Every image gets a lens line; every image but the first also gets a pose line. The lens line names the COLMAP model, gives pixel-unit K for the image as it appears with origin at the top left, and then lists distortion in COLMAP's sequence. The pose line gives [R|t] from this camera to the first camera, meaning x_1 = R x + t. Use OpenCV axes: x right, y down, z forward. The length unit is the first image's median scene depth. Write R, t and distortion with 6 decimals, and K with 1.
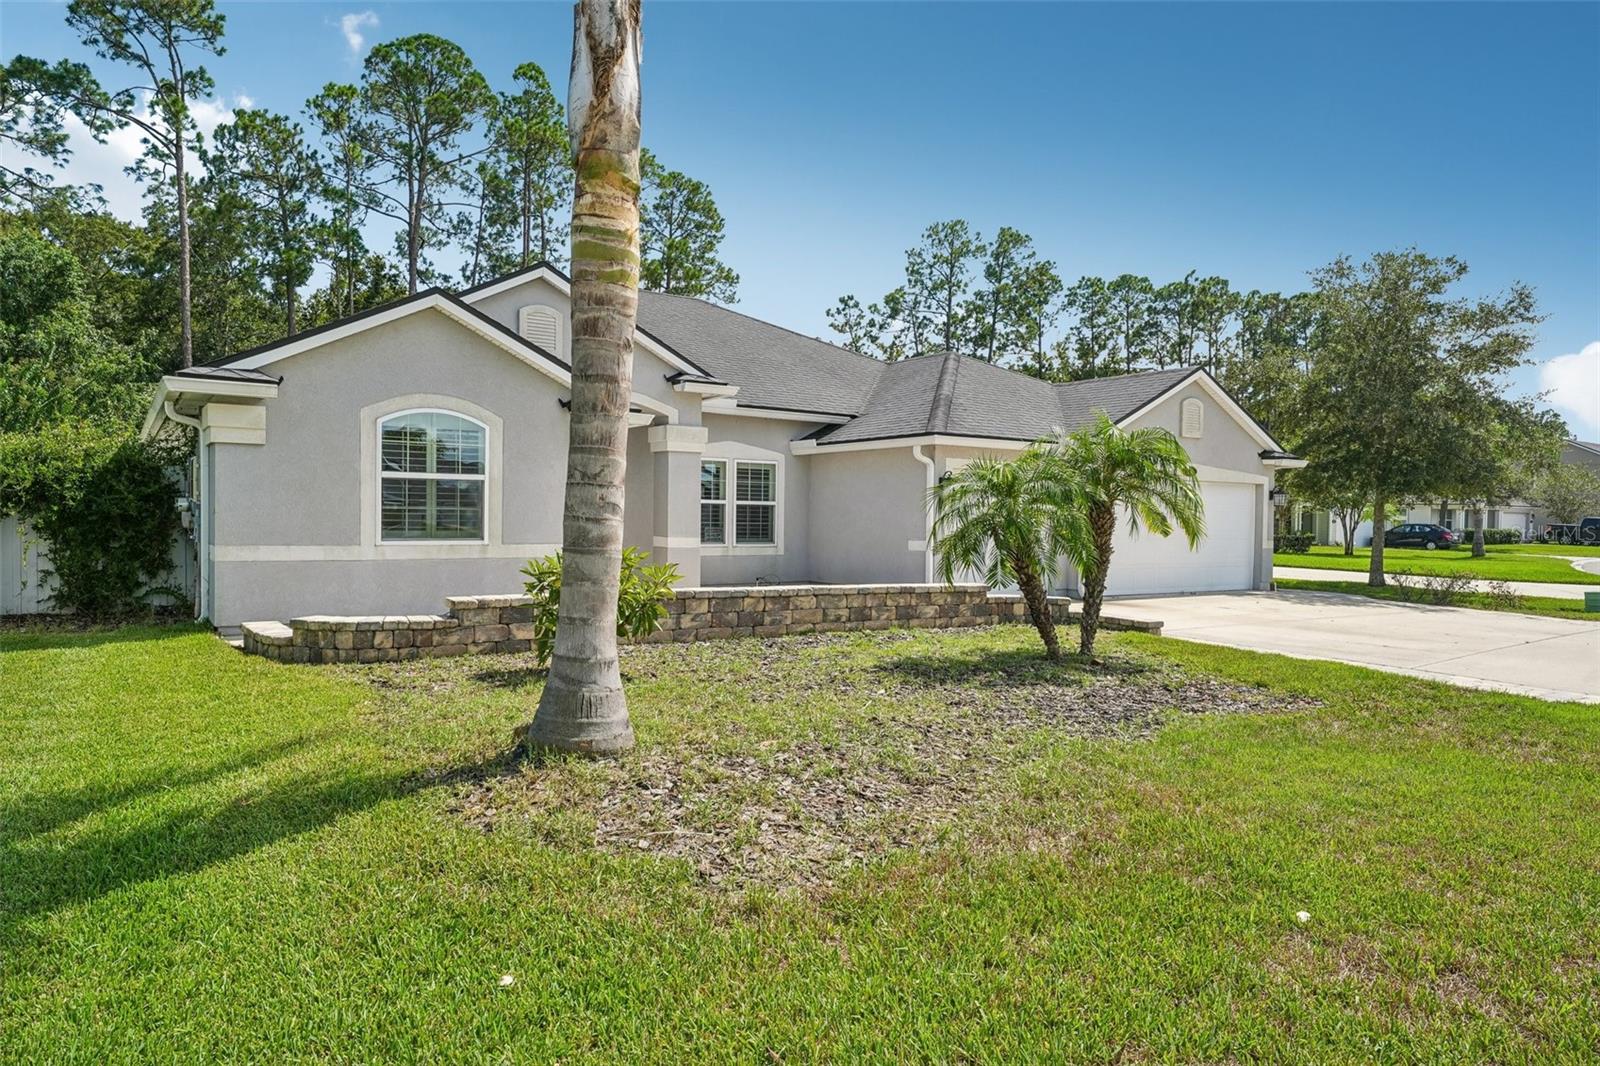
lens RADIAL K [[1038.3, 0, 786.6], [0, 1038.3, 500.9], [0, 0, 1]] dist [0.019349, -0.000051]
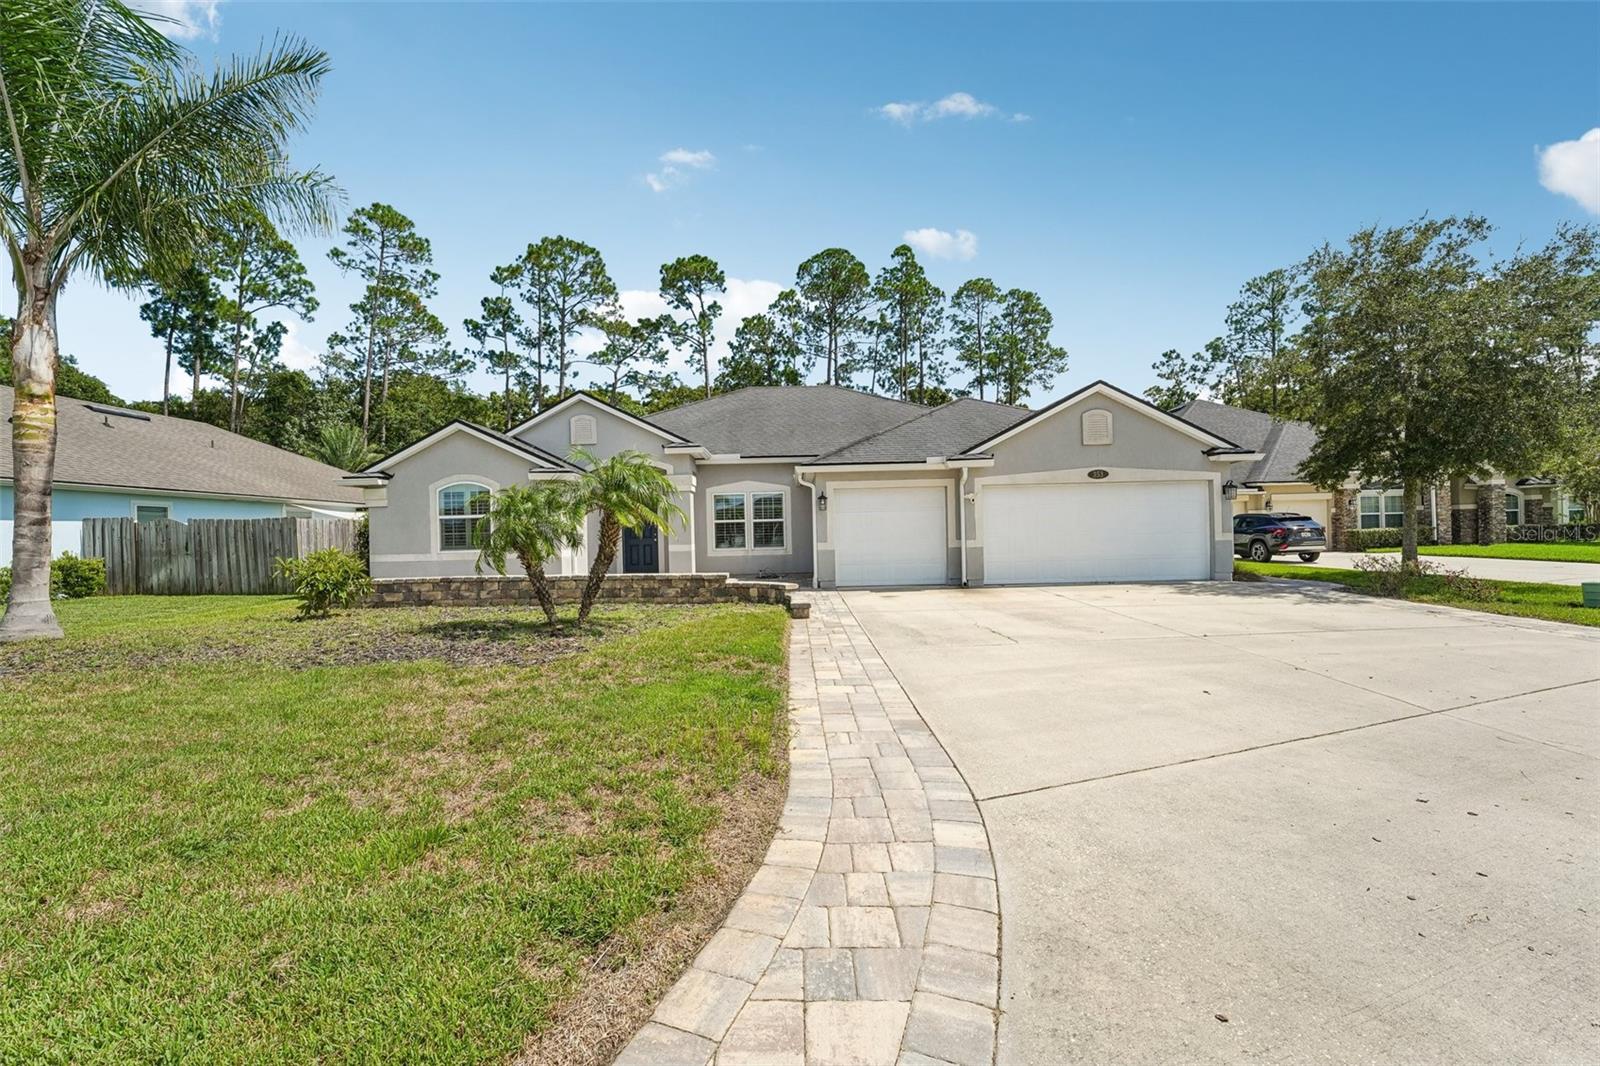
lens RADIAL K [[652.6, 0, 774.8], [0, 652.6, 533.0], [0, 0, 1]] dist [-0.027406, 0.003427]
pose [[0.811003, -0.032846, -0.584119, 0.208058], [0.044305, 0.999004, 0.005338, 0.006423], [0.583362, -0.030209, 0.811651, 0.090038]]
